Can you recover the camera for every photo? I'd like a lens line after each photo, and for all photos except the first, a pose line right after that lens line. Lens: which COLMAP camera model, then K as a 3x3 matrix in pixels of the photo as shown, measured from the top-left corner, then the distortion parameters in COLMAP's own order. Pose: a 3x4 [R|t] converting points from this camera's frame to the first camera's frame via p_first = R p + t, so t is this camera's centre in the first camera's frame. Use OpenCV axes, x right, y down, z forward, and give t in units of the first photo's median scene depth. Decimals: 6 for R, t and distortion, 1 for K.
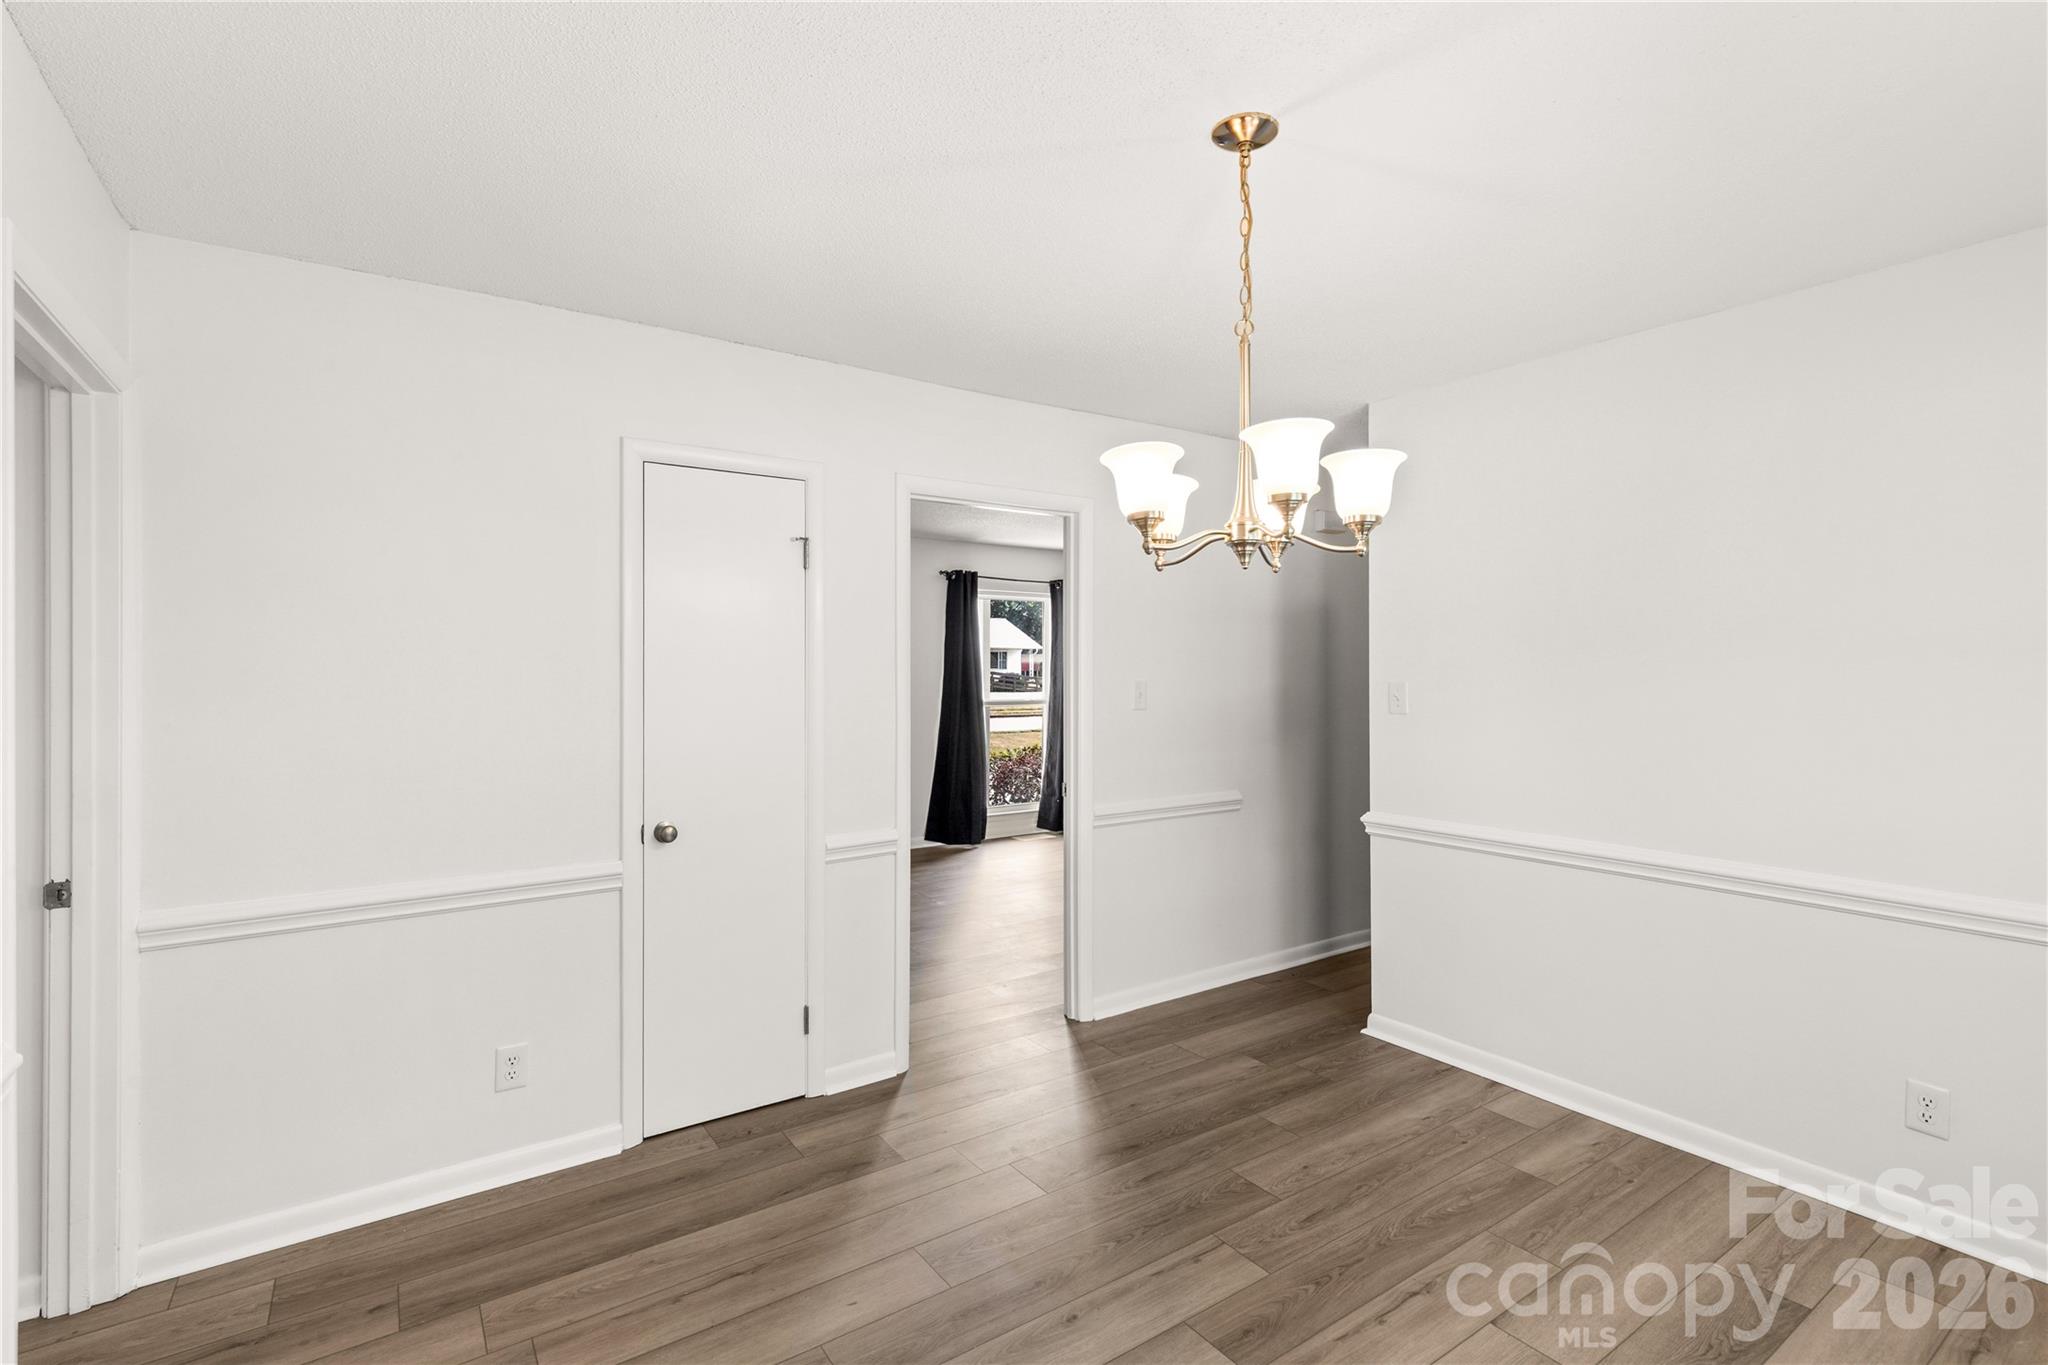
lens RADIAL K [[937.6, 0, 1029.0], [0, 937.6, 658.6], [0, 0, 1]] dist [0.000984, 0.000439]
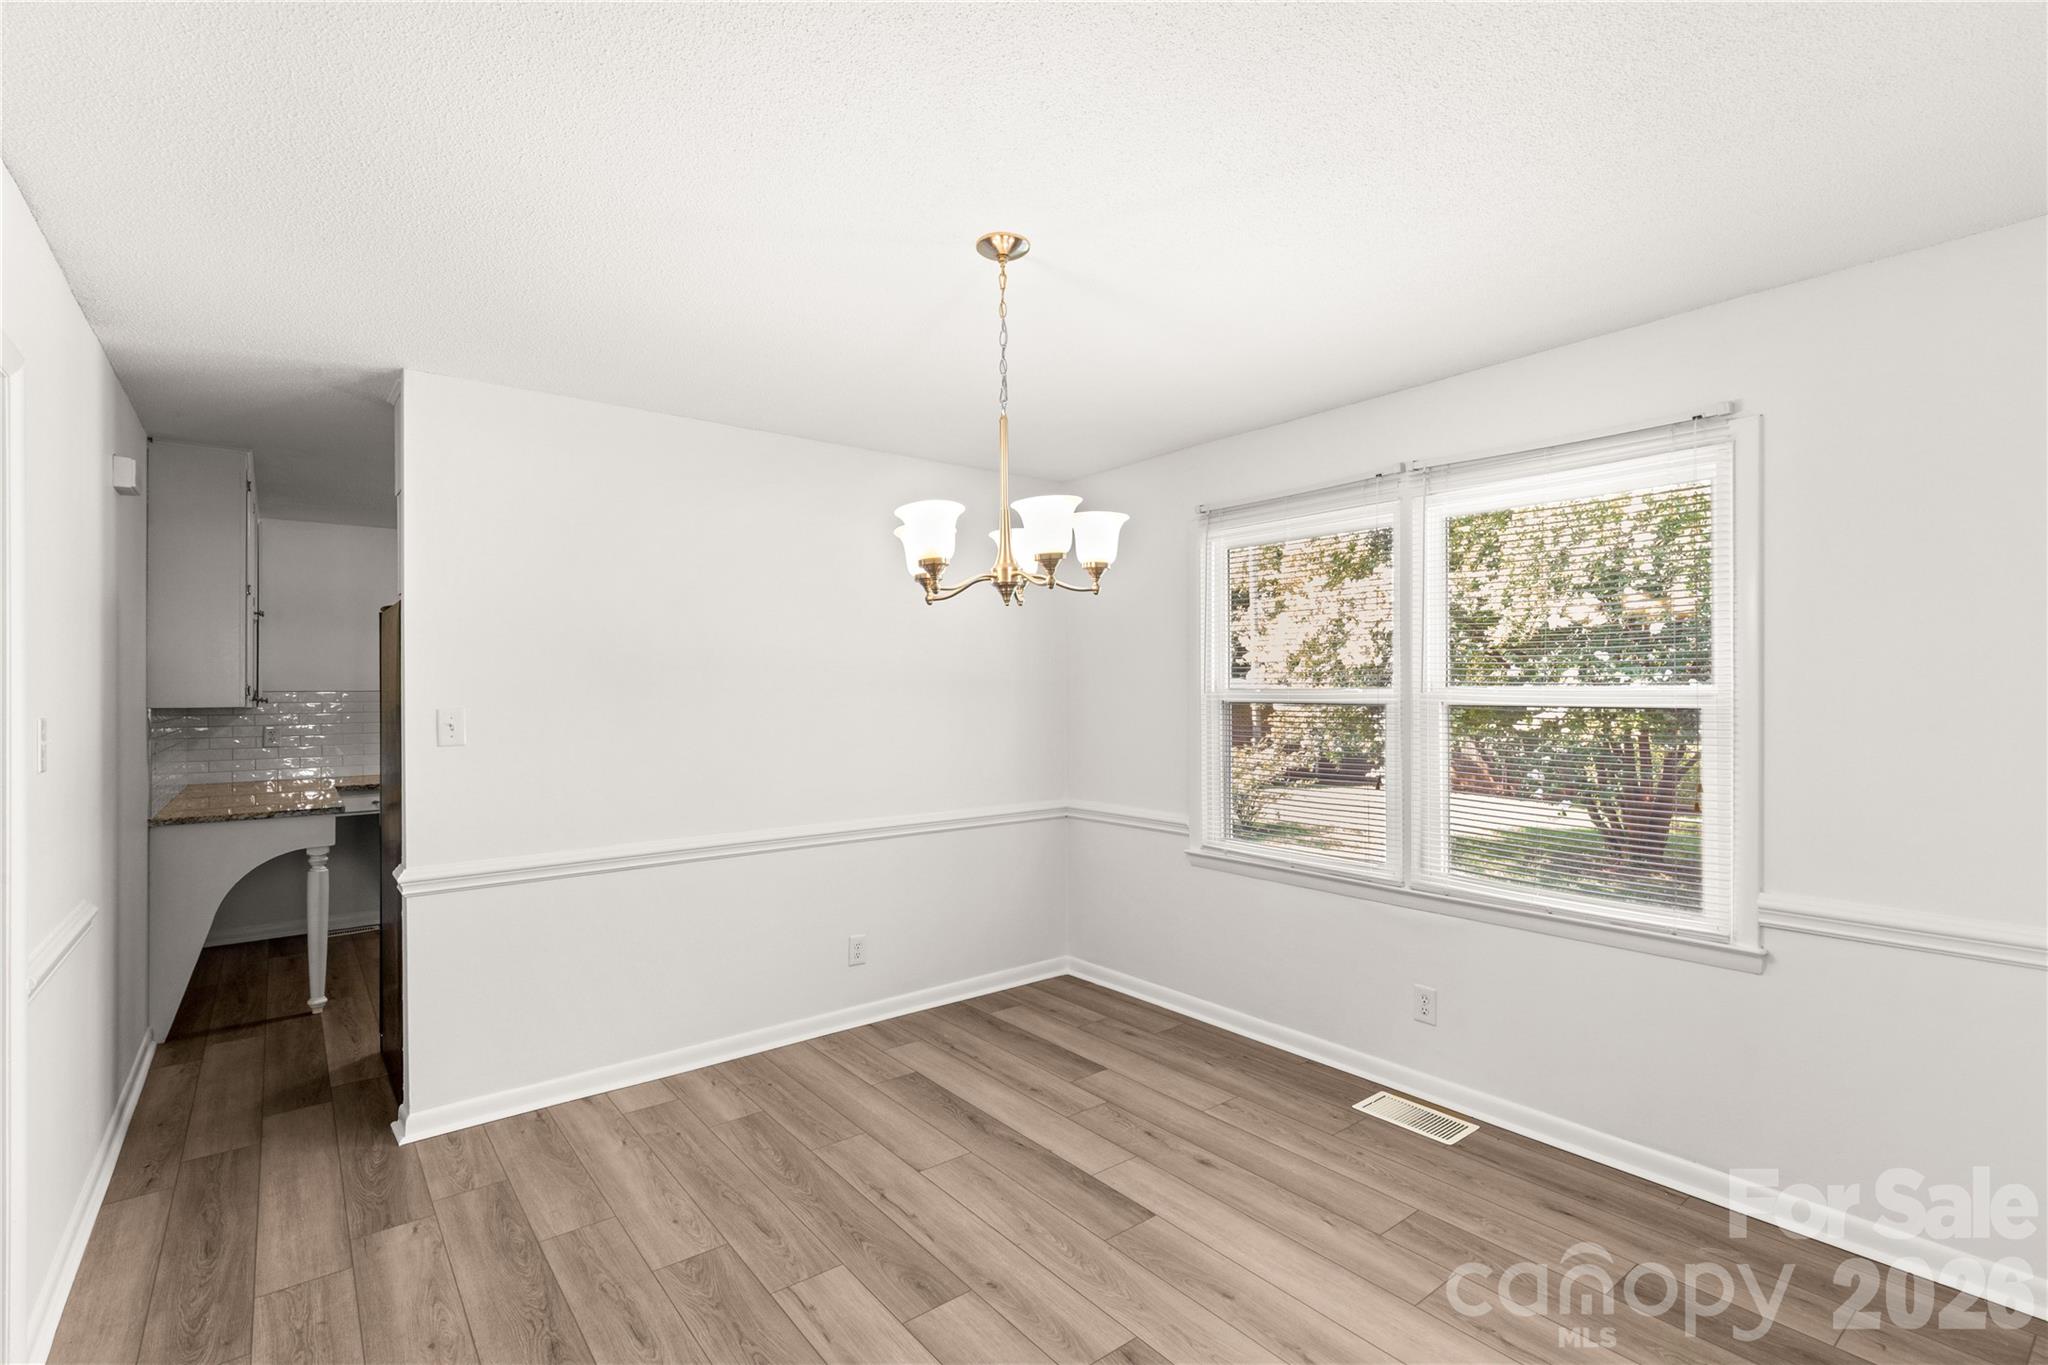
lens RADIAL K [[933.1, 0, 1024.0], [0, 933.1, 682.5], [0, 0, 1]] dist [0.003608, 0.000473]
pose [[-0.048469, 0.008216, 0.998791, -0.644815], [-0.002039, 0.999963, -0.008324, 0.009024], [-0.998823, -0.002440, -0.048451, 0.679849]]
